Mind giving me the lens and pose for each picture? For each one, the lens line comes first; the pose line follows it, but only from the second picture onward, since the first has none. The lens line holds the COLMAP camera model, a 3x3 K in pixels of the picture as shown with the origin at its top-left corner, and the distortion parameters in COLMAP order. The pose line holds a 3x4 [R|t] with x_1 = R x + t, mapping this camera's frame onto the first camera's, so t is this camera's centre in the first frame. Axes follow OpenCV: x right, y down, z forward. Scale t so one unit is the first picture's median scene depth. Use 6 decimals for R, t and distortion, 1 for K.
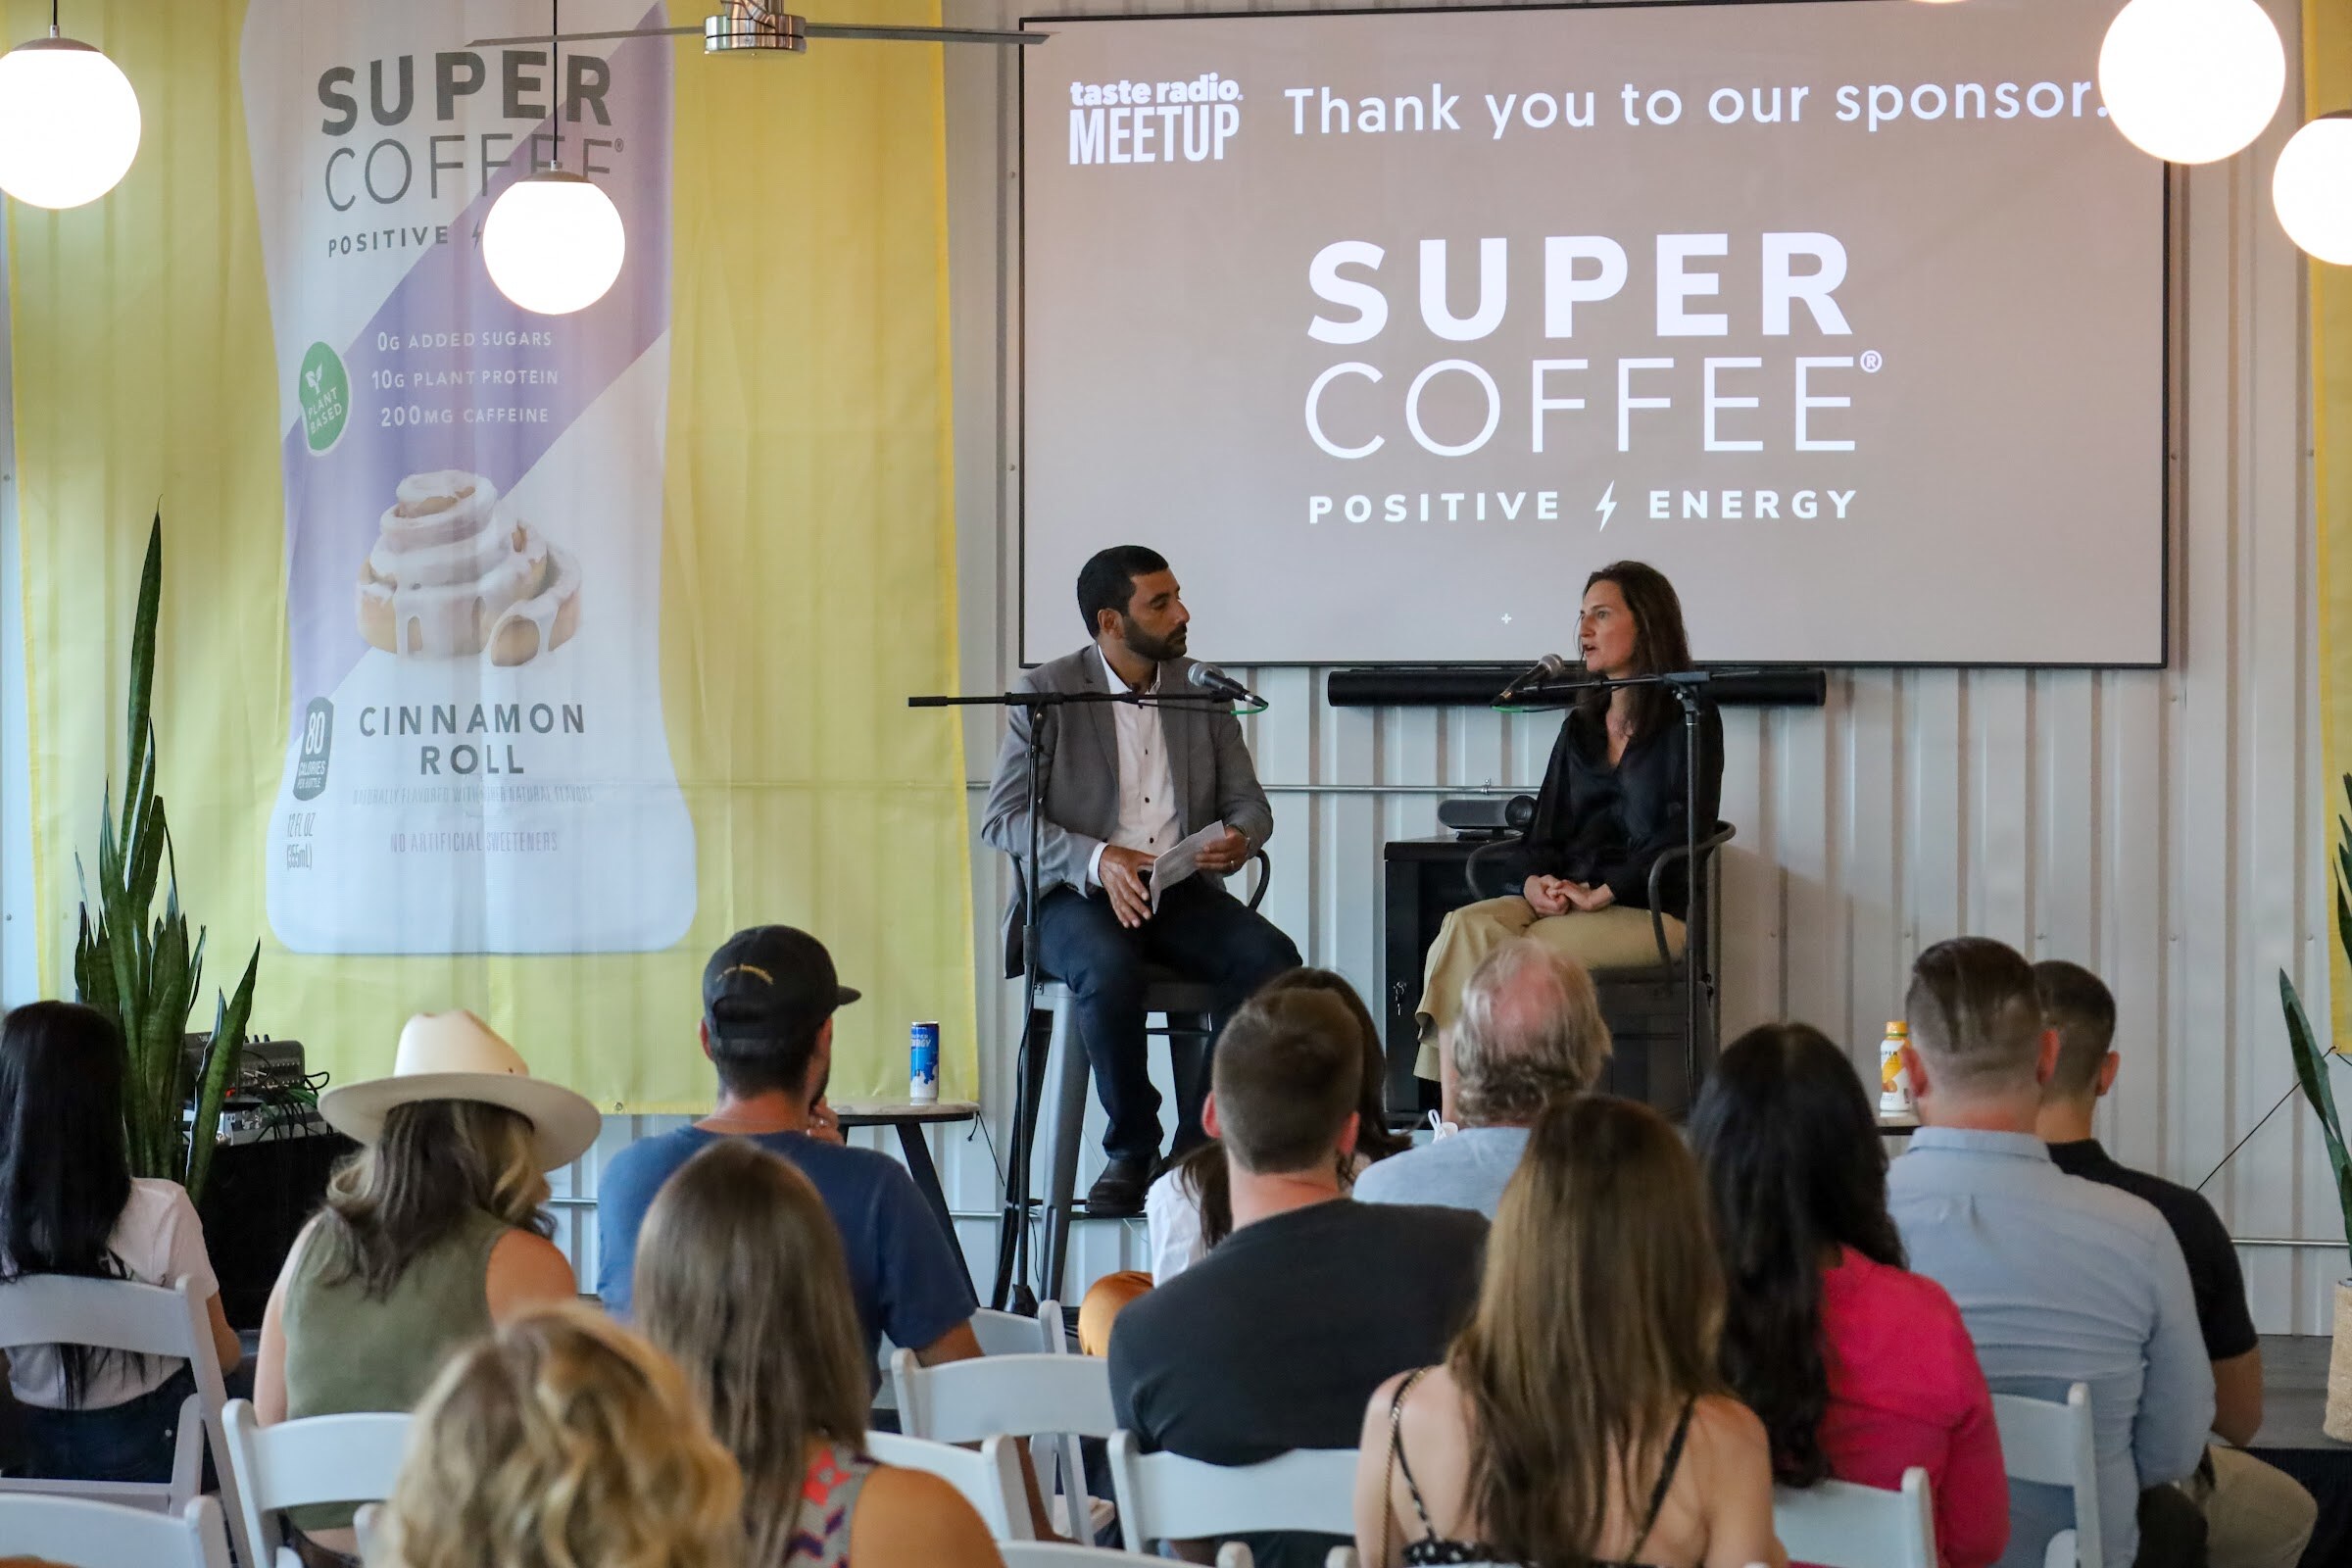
lens RADIAL K [[6125.5, 0, 1149.9], [0, 6125.5, 923.2], [0, 0, 1]] dist [-0.192386, 0.000000]
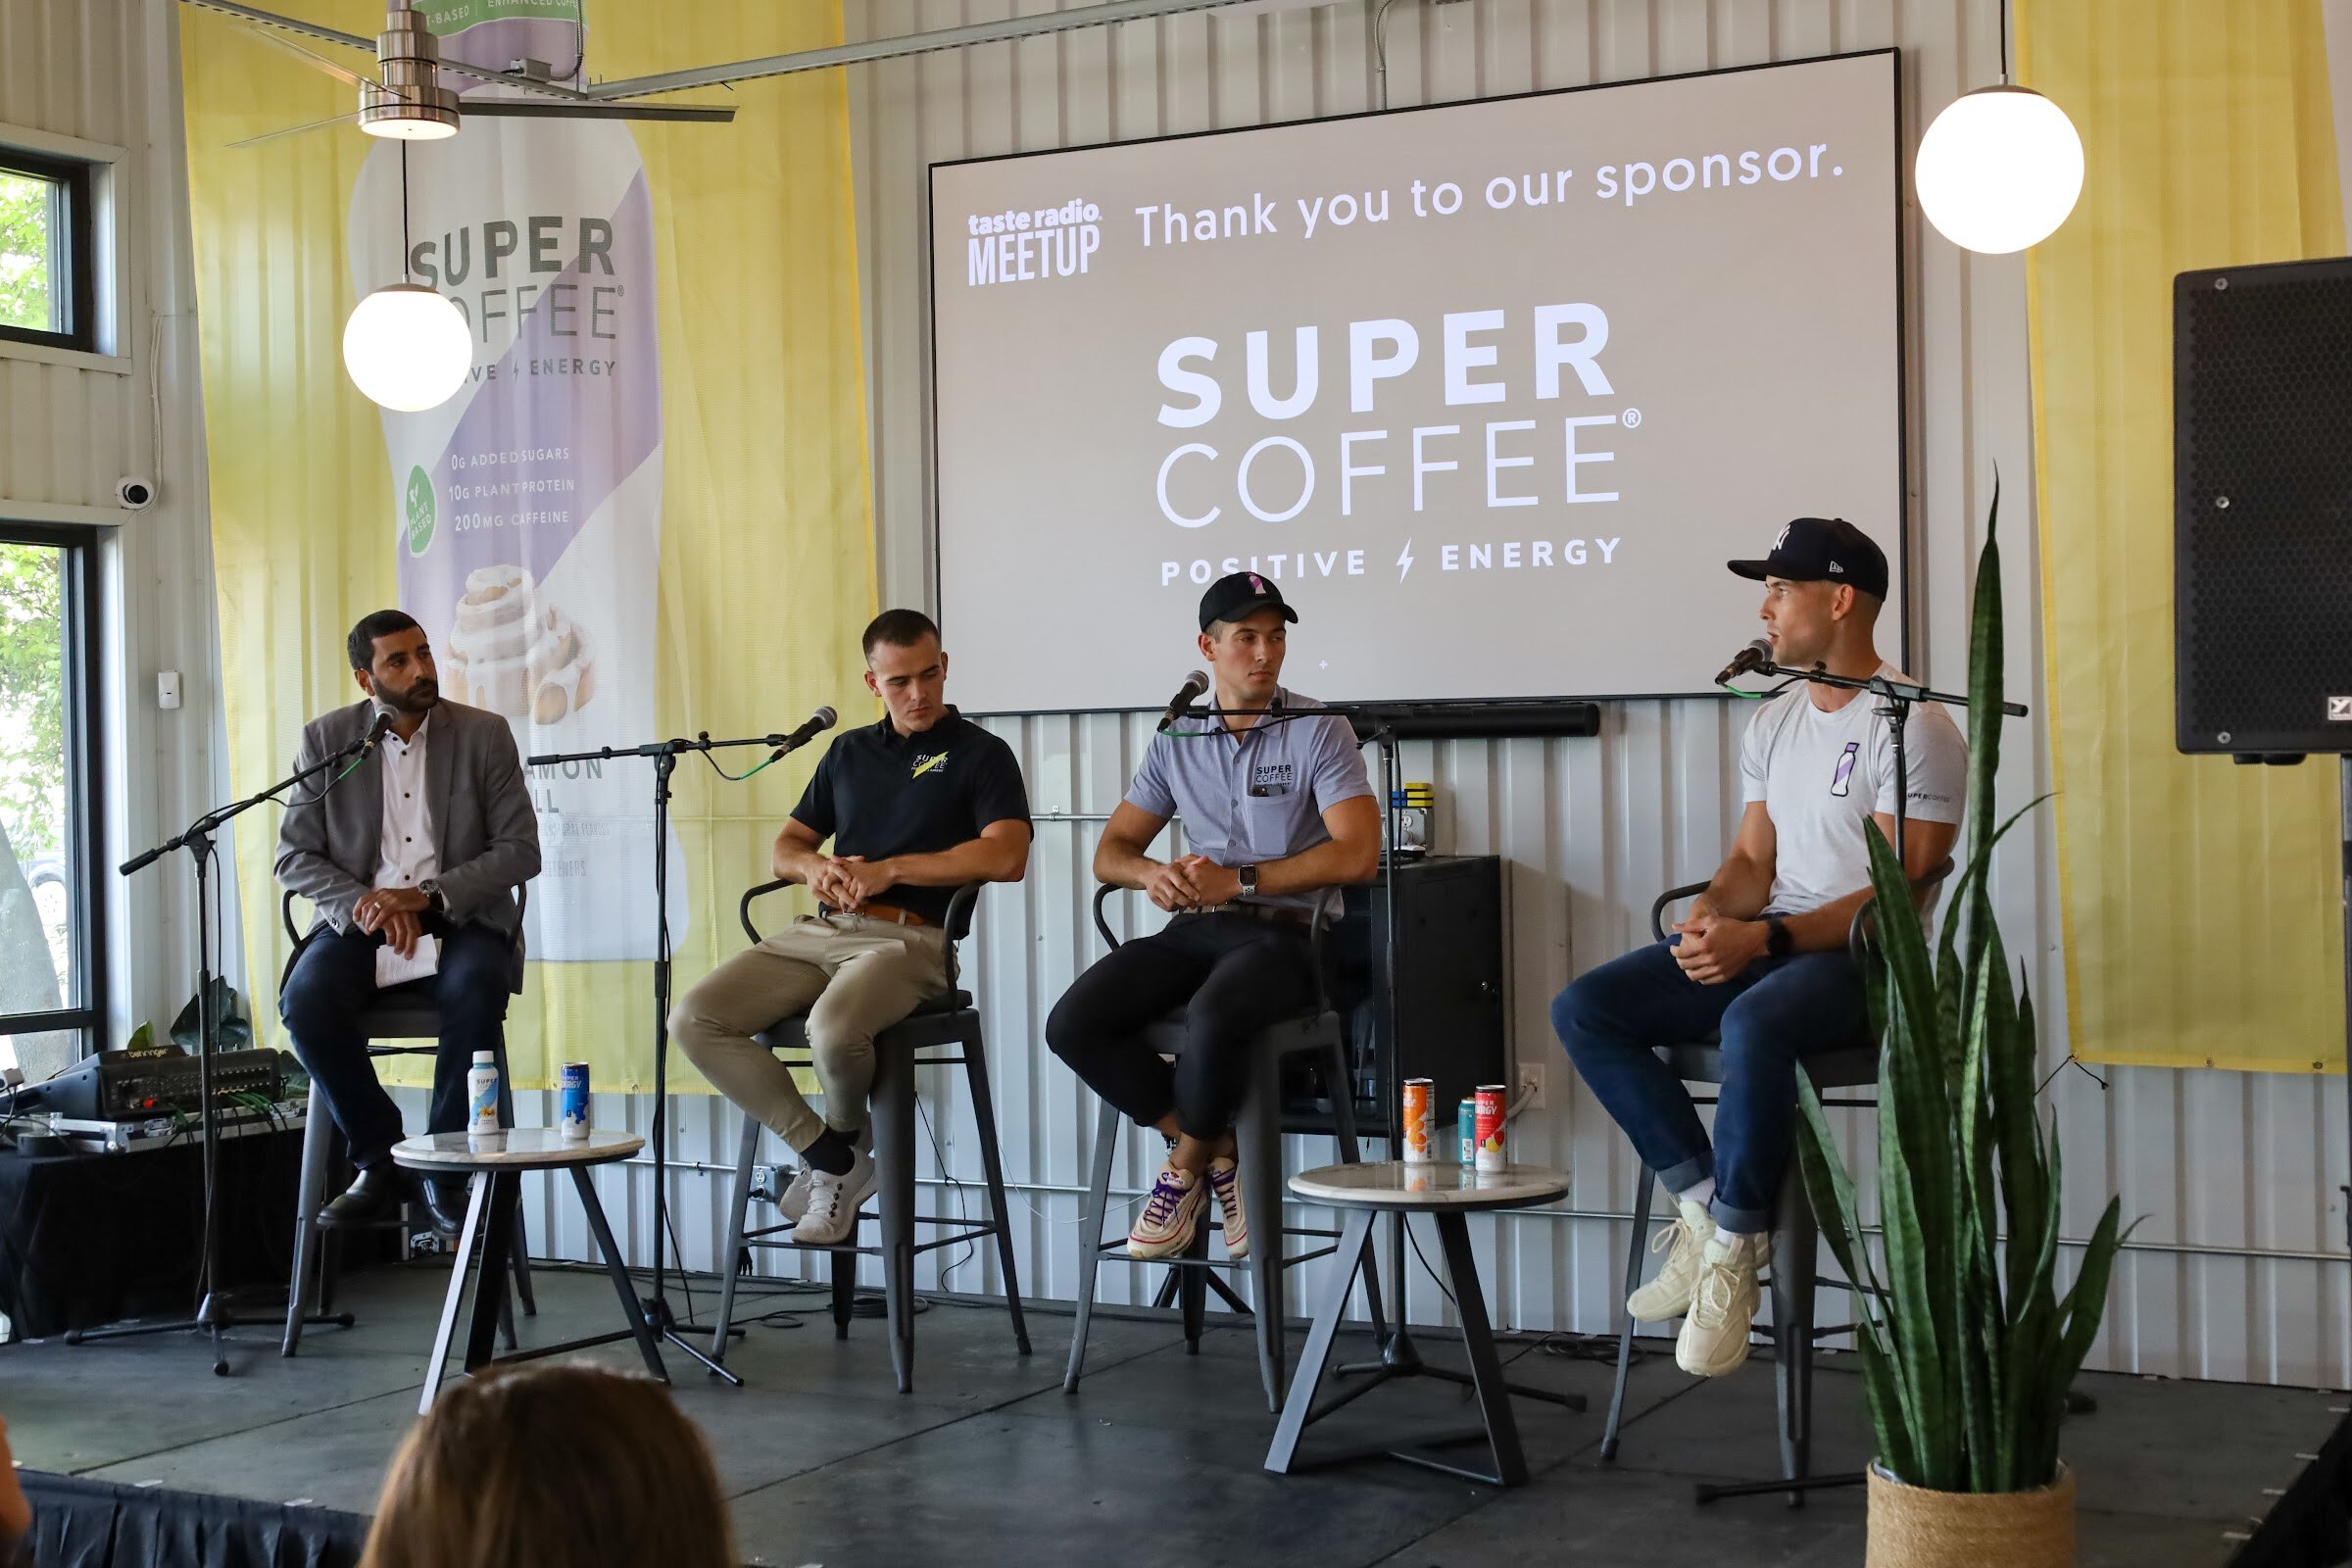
lens RADIAL K [[3083.6, 0, 1179.0], [0, 3083.6, 783.1], [0, 0, 1]] dist [-0.044078, 0.000000]
pose [[0.981482, -0.017645, -0.190741, 0.139003], [0.013808, 0.999675, -0.021428, -0.016087], [0.191057, 0.018398, 0.981406, 0.436519]]
